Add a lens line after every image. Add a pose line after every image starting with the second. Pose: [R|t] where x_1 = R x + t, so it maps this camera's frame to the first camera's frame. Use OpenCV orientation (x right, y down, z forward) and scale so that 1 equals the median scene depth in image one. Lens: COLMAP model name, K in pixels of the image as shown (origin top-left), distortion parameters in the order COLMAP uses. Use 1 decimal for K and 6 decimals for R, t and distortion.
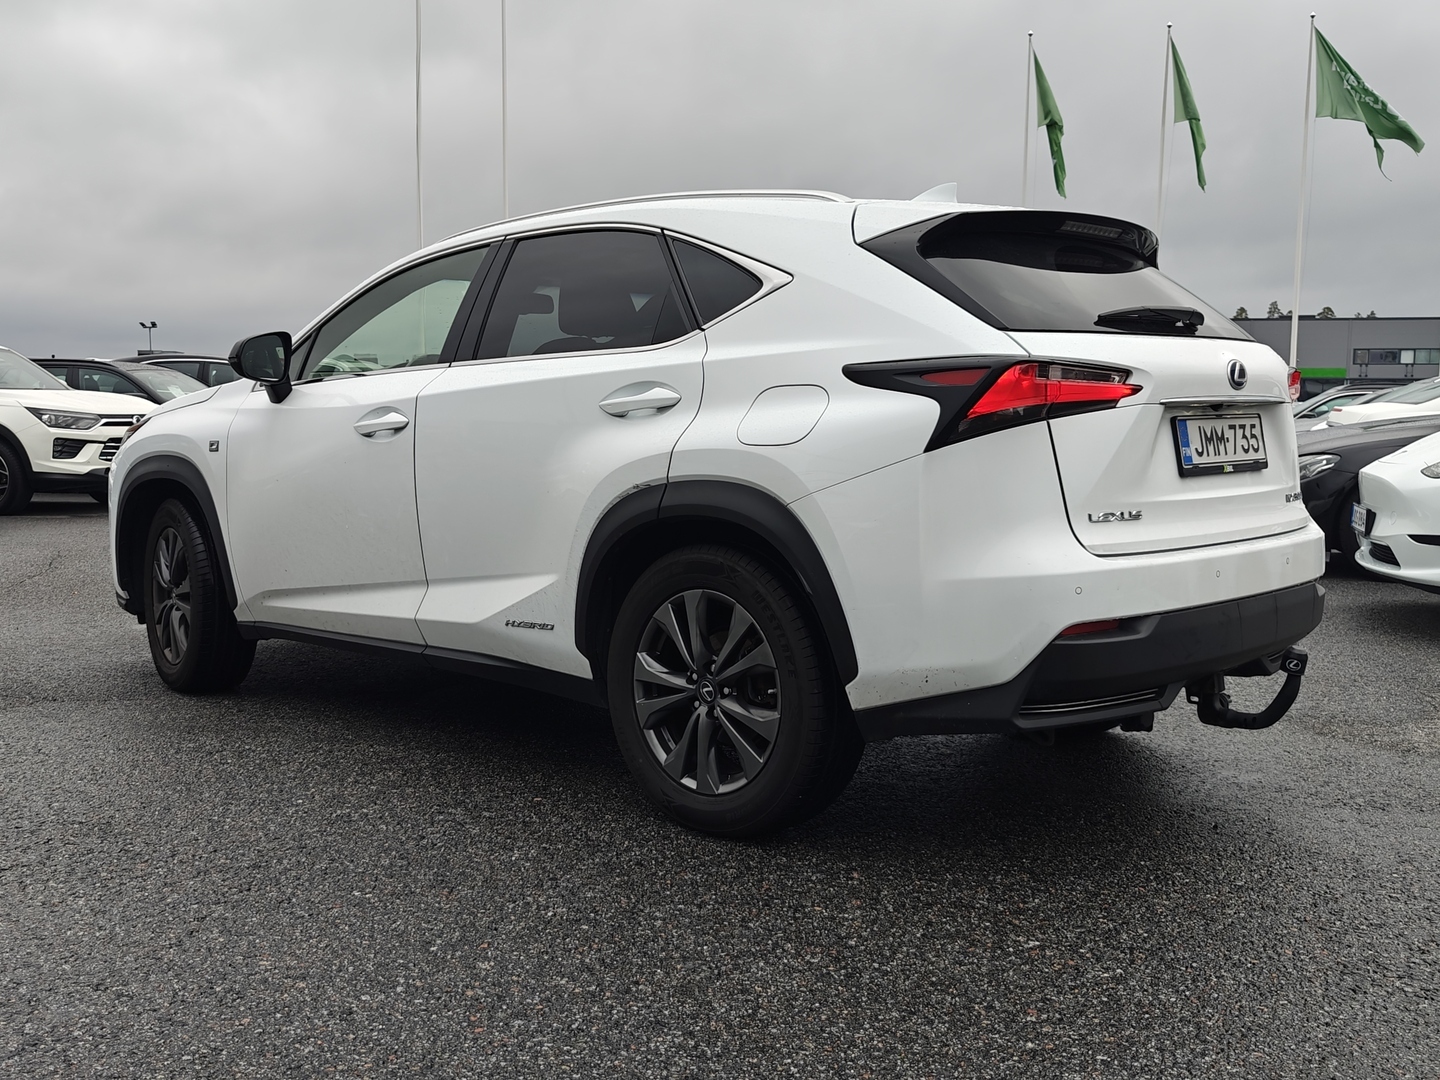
lens RADIAL K [[1439.2, 0, 720.0], [0, 1439.2, 540.0], [0, 0, 1]] dist [0.136892, -0.001038]
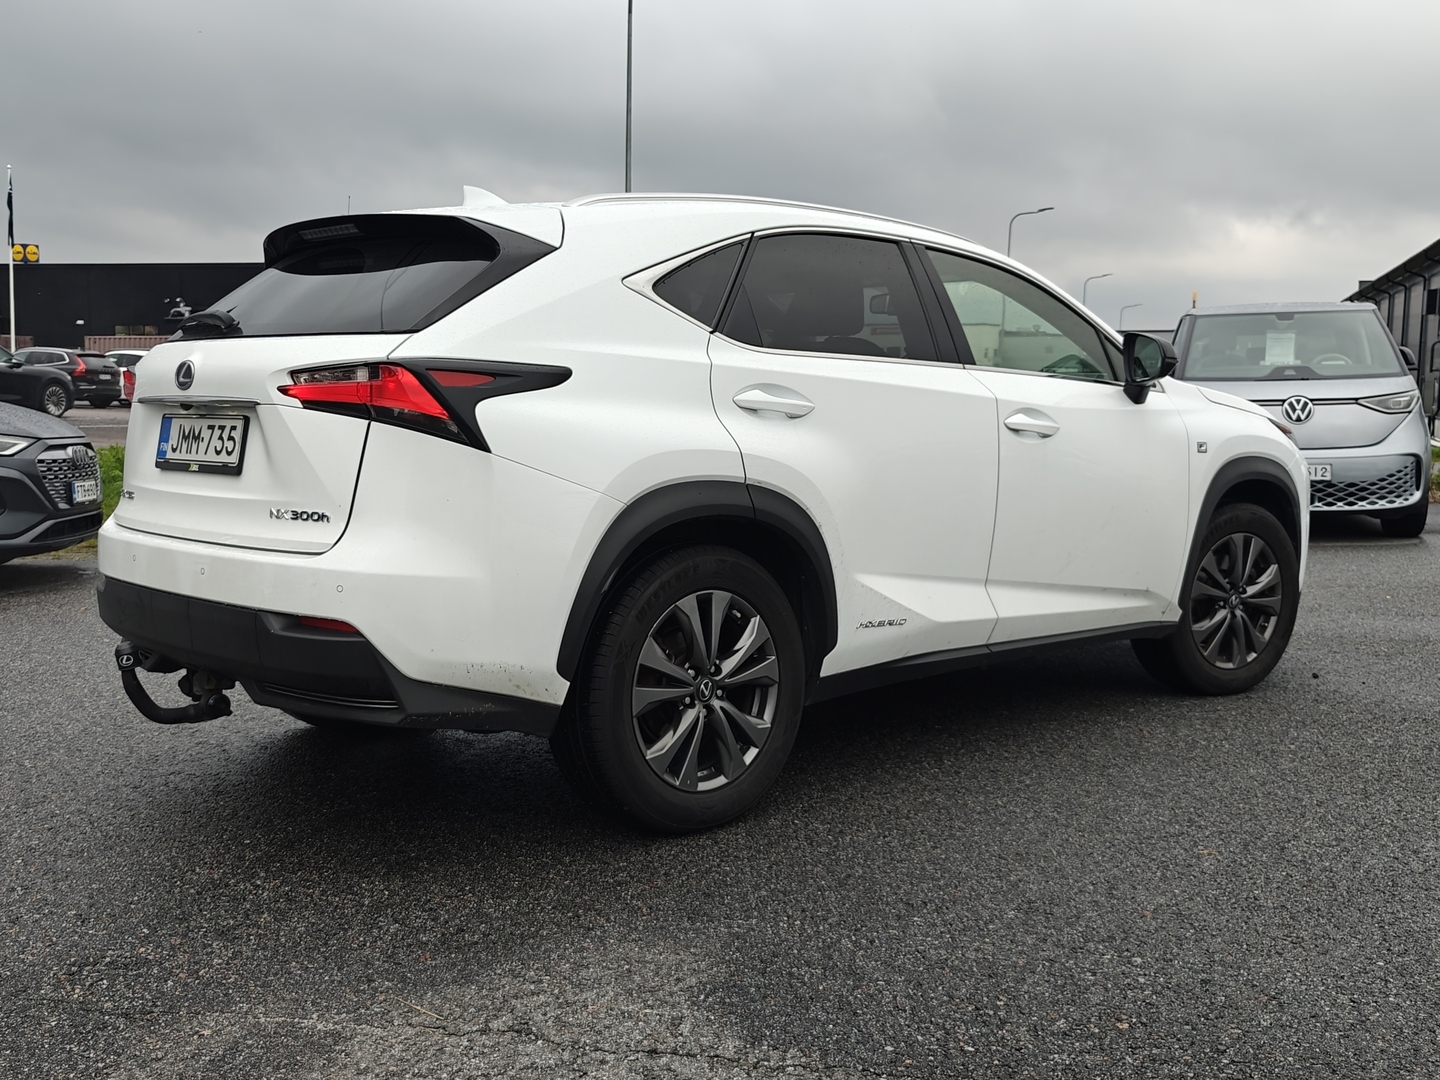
lens RADIAL K [[1528.4, 0, 720.0], [0, 1528.4, 540.0], [0, 0, 1]] dist [0.105200, -0.006227]
pose [[-0.067571, 0.090855, -0.993569, 1.415198], [-0.097044, 0.990525, 0.097176, -0.140711], [0.992984, 0.102987, -0.058113, 1.451188]]
